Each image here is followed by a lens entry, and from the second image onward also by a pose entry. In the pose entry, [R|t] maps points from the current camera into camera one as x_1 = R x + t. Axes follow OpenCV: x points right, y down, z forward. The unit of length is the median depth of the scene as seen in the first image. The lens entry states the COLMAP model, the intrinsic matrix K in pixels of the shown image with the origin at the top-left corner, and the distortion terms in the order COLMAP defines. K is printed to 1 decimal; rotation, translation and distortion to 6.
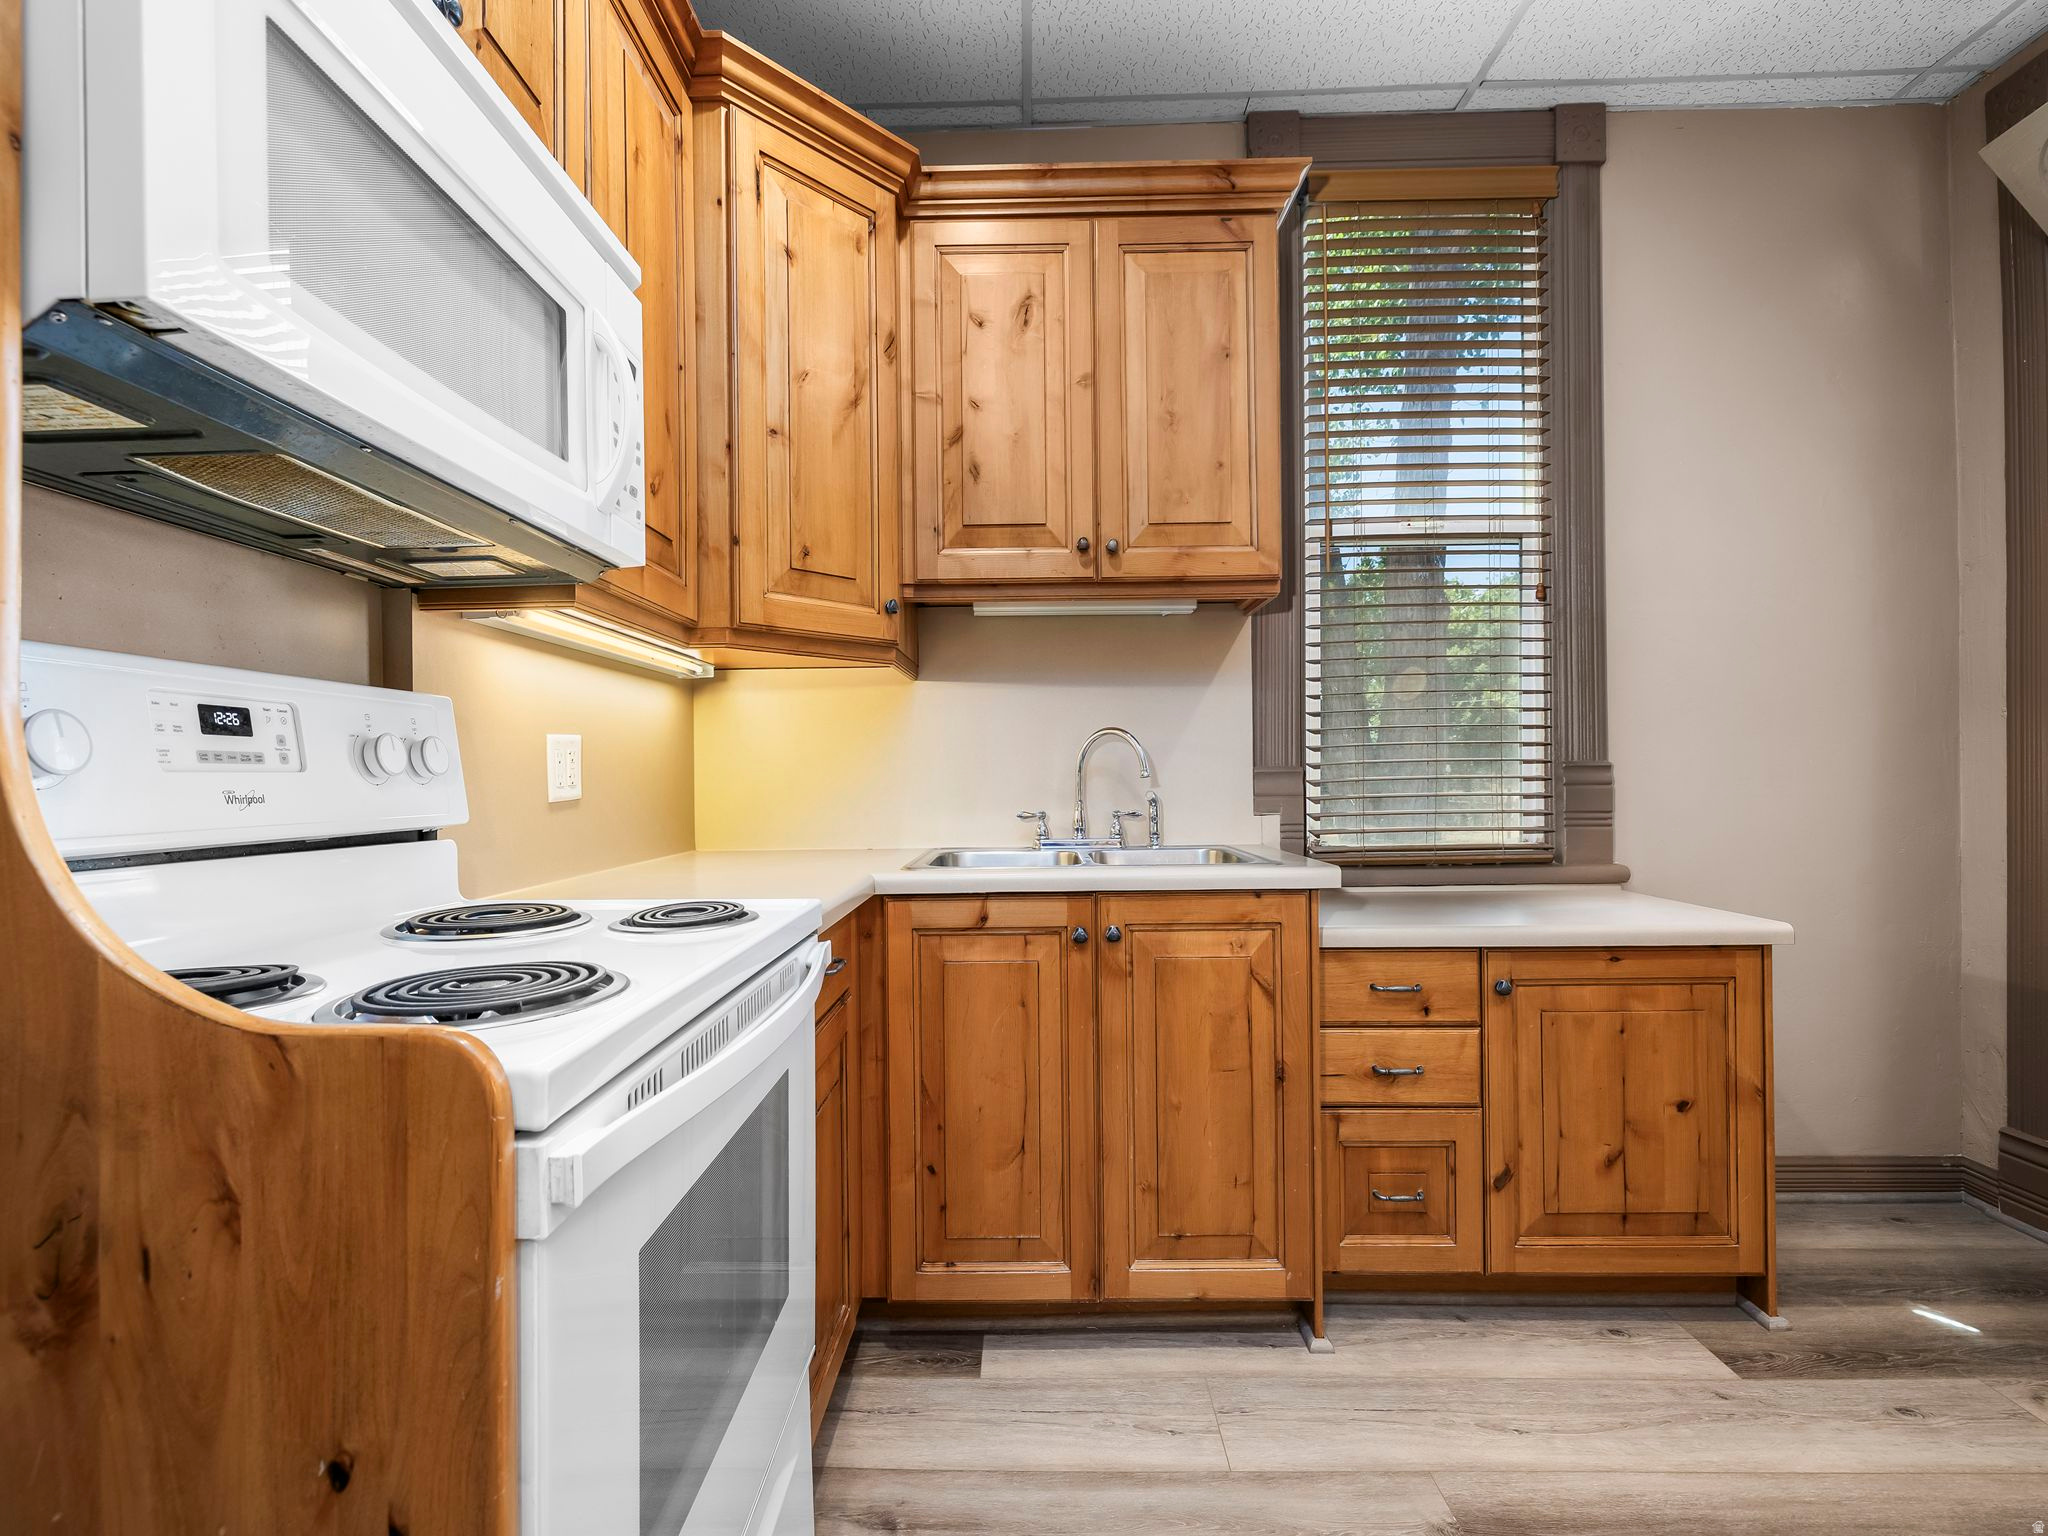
lens RADIAL K [[864.5, 0, 1013.0], [0, 864.5, 770.6], [0, 0, 1]] dist [0.000193, -0.000338]
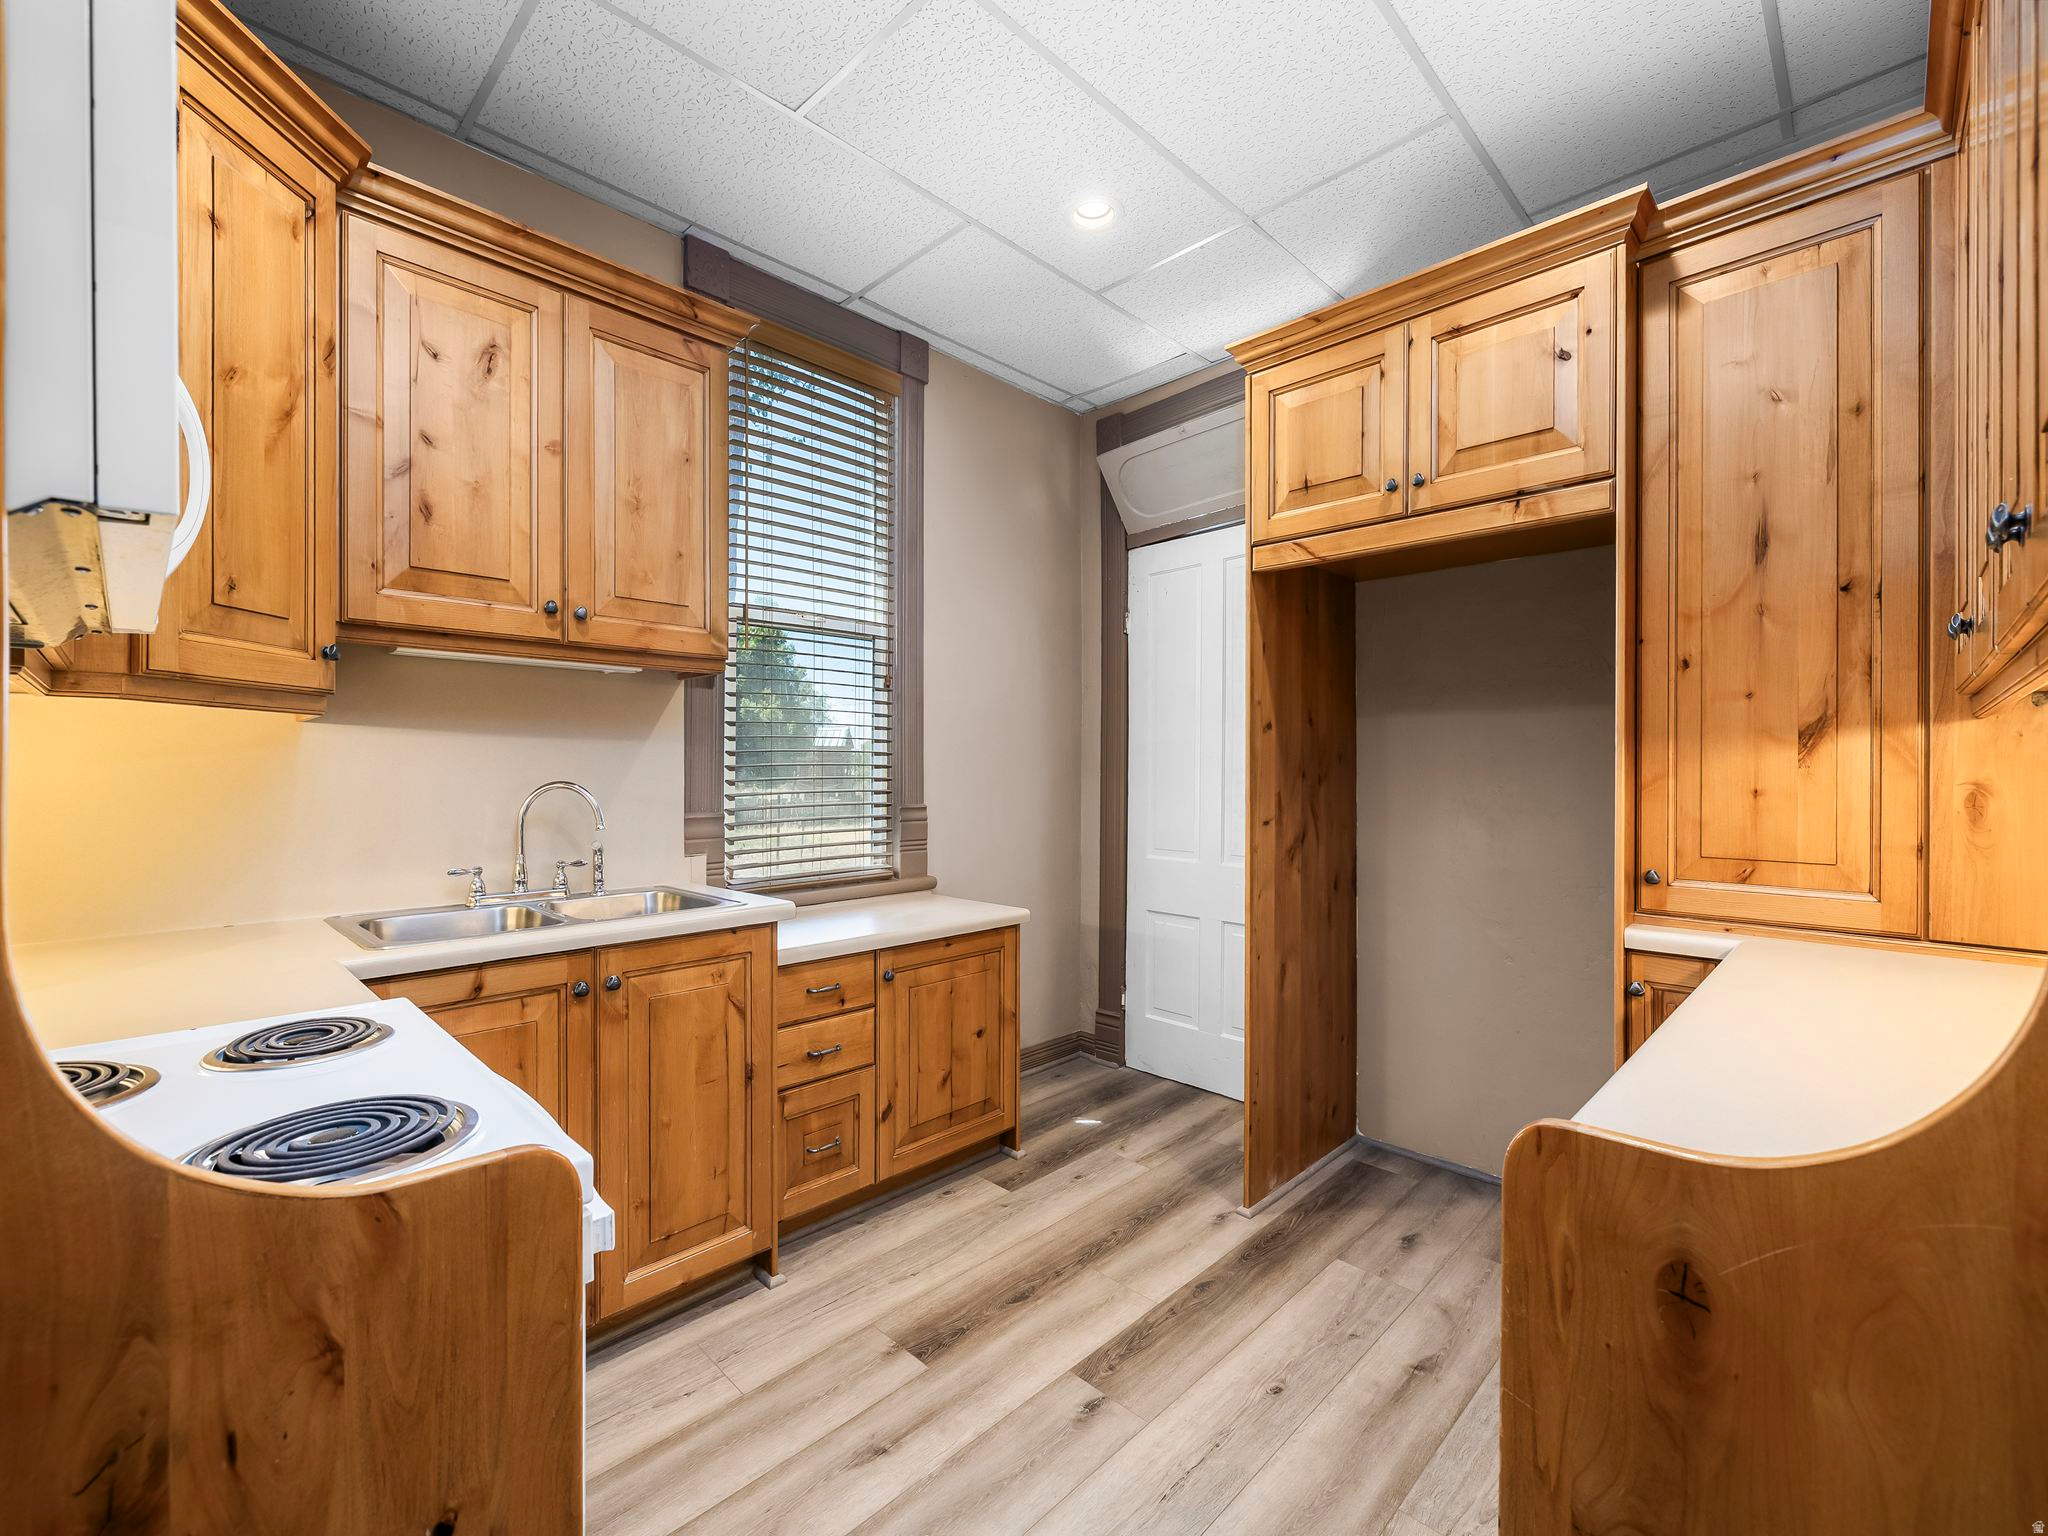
lens RADIAL K [[864.5, 0, 1013.7], [0, 864.5, 774.8], [0, 0, 1]] dist [0.000193, -0.000338]
pose [[0.691808, 0.009741, 0.722016, -0.311995], [-0.011113, 0.999934, -0.002843, -0.074526], [-0.721996, -0.006057, 0.691871, -0.119684]]
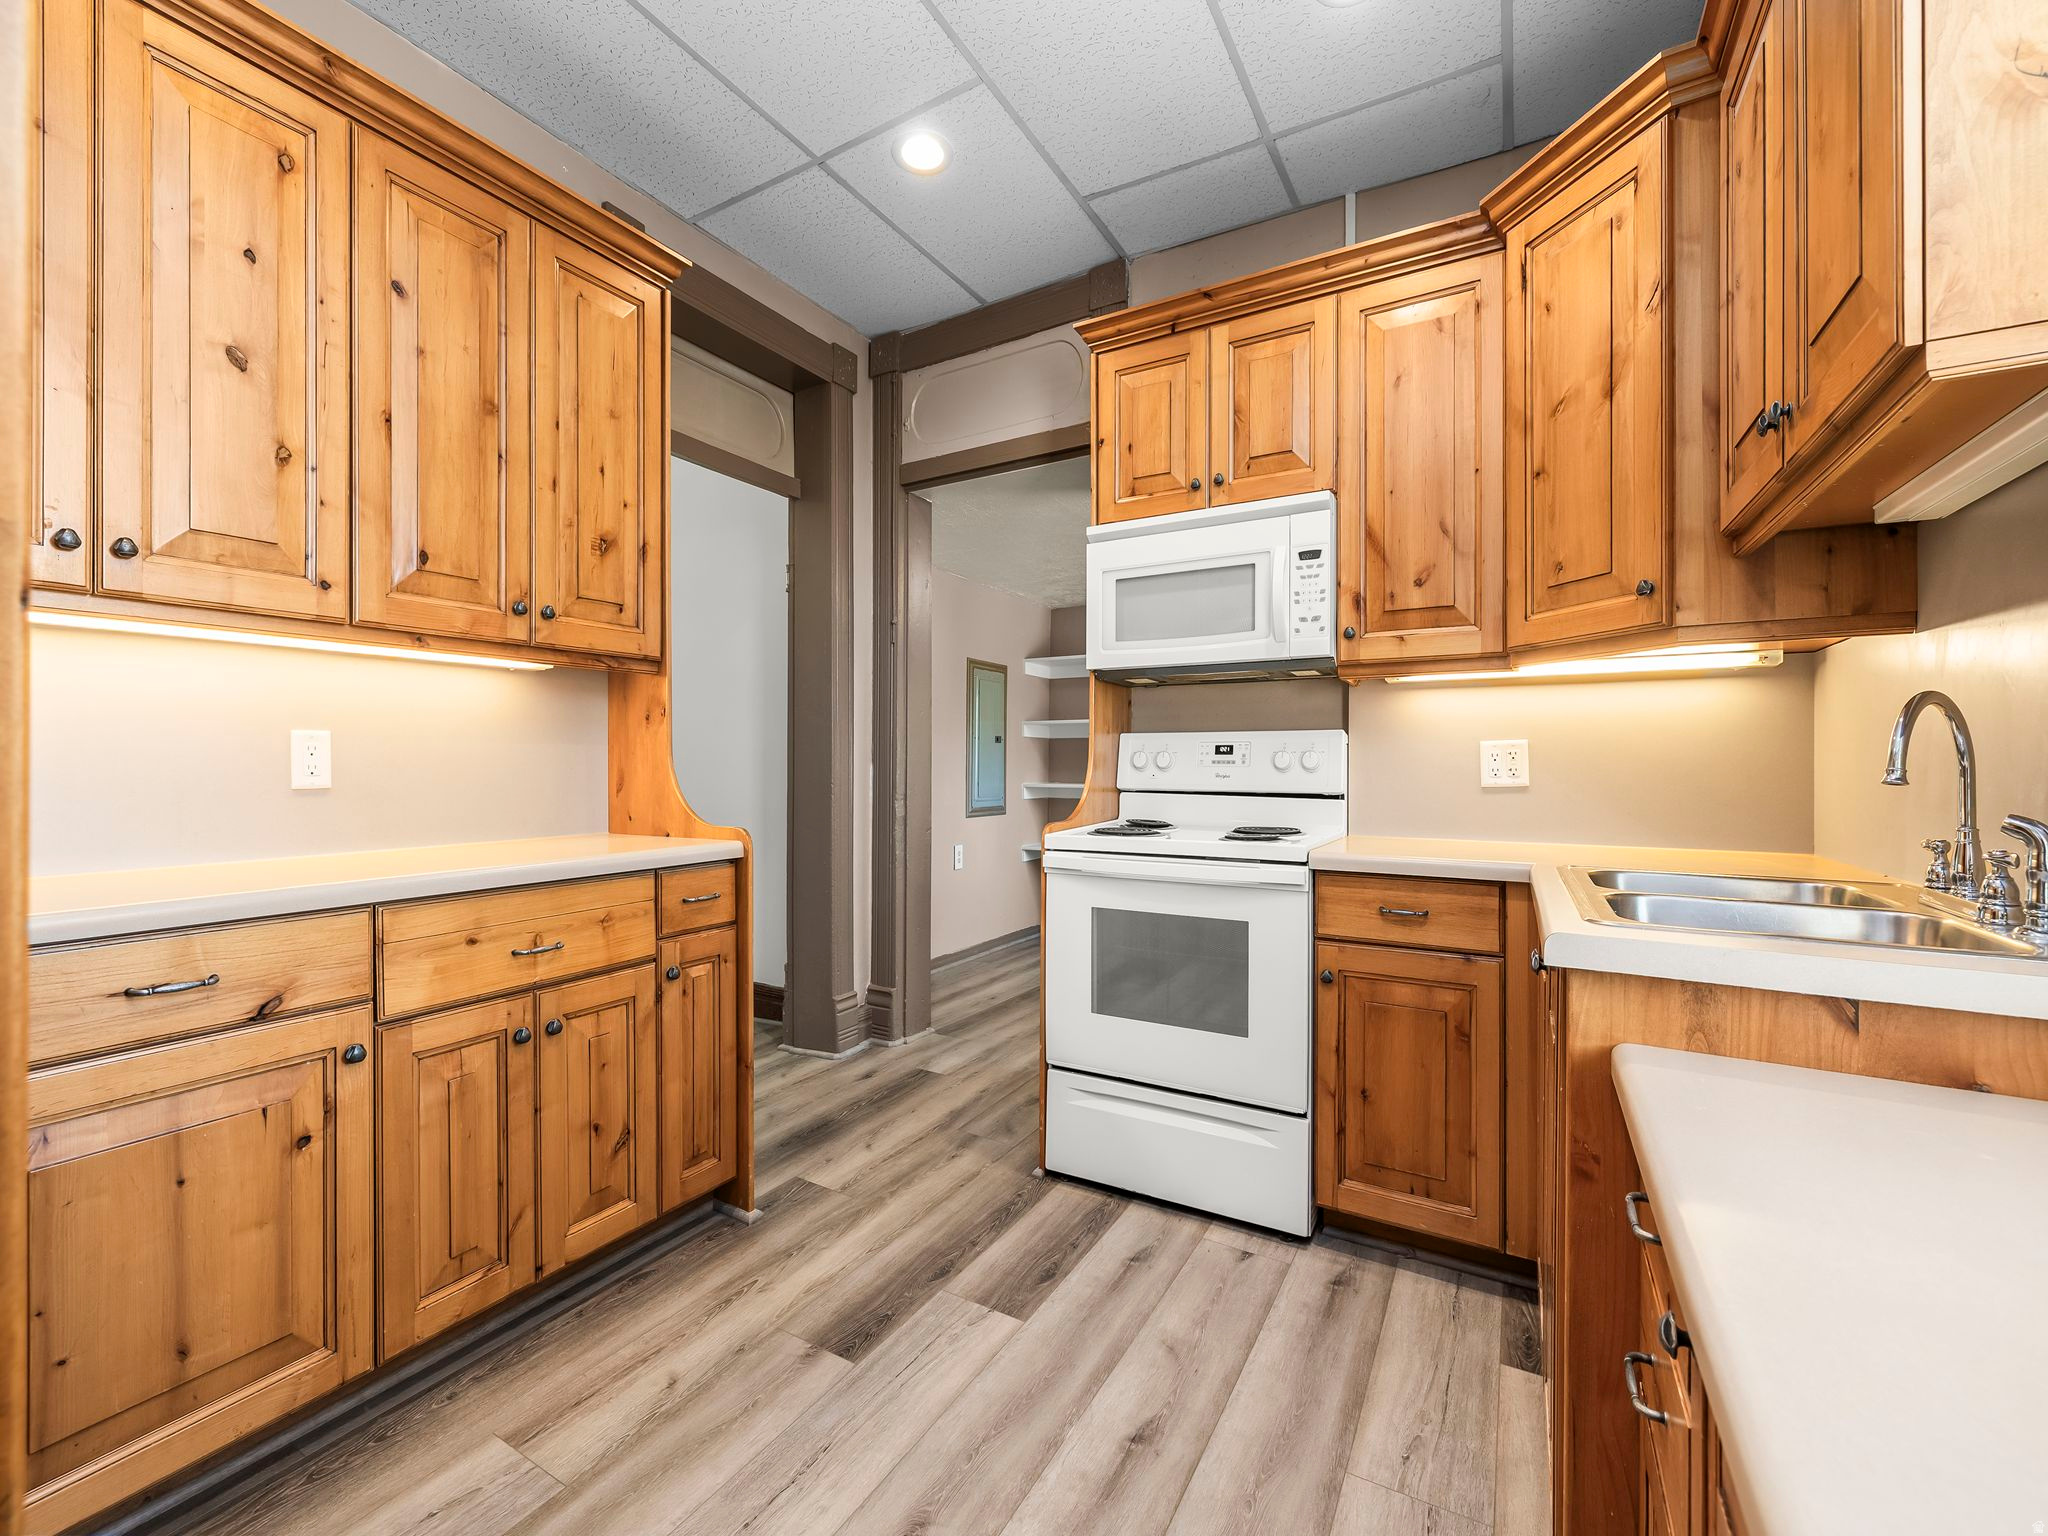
lens RADIAL K [[864.5, 0, 1016.4], [0, 864.5, 765.5], [0, 0, 1]] dist [0.000193, -0.000338]
pose [[-0.488914, 0.010903, -0.872264, 1.032244], [0.007473, 0.999938, 0.008310, -0.016356], [0.872300, -0.002455, -0.488965, 0.916689]]
